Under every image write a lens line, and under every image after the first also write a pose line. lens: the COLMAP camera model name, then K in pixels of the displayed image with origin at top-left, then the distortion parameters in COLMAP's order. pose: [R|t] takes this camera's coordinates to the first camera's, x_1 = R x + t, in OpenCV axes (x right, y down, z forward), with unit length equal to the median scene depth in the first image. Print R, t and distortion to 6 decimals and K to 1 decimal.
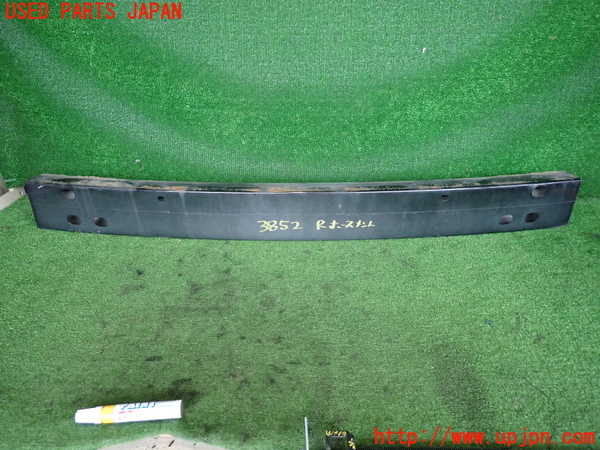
lens RADIAL K [[442.9, 0, 300.0], [0, 442.9, 225.0], [0, 0, 1]] dist [0.003336, 0.008772]
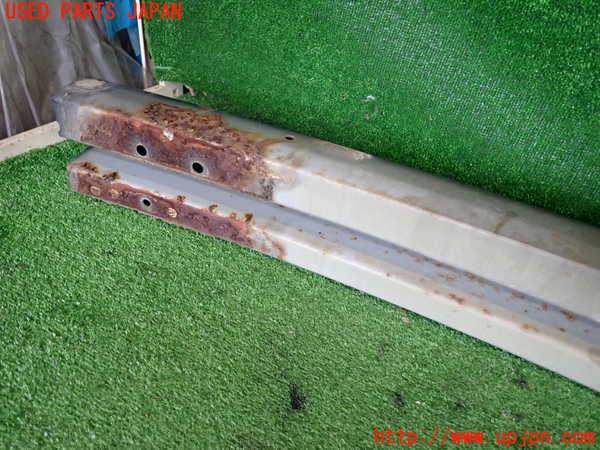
lens RADIAL K [[442.9, 0, 300.0], [0, 442.9, 225.0], [0, 0, 1]] dist [0.003336, 0.008772]
pose [[0.874642, 0.373358, -0.309201, -0.268317], [-0.319928, 0.923771, 0.210461, -0.108033], [0.364208, -0.085156, 0.927416, 0.591016]]
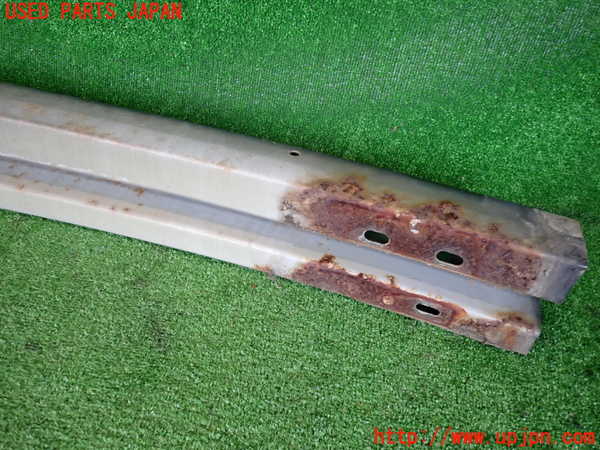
lens RADIAL K [[428.8, 0, 300.0], [0, 428.8, 225.0], [0, 0, 1]] dist [0.012460, 0.001914]
pose [[0.983282, 0.181975, -0.006504, 0.327393], [-0.177448, 0.965611, 0.190021, -0.104039], [0.040859, -0.185690, 0.981759, 0.567644]]
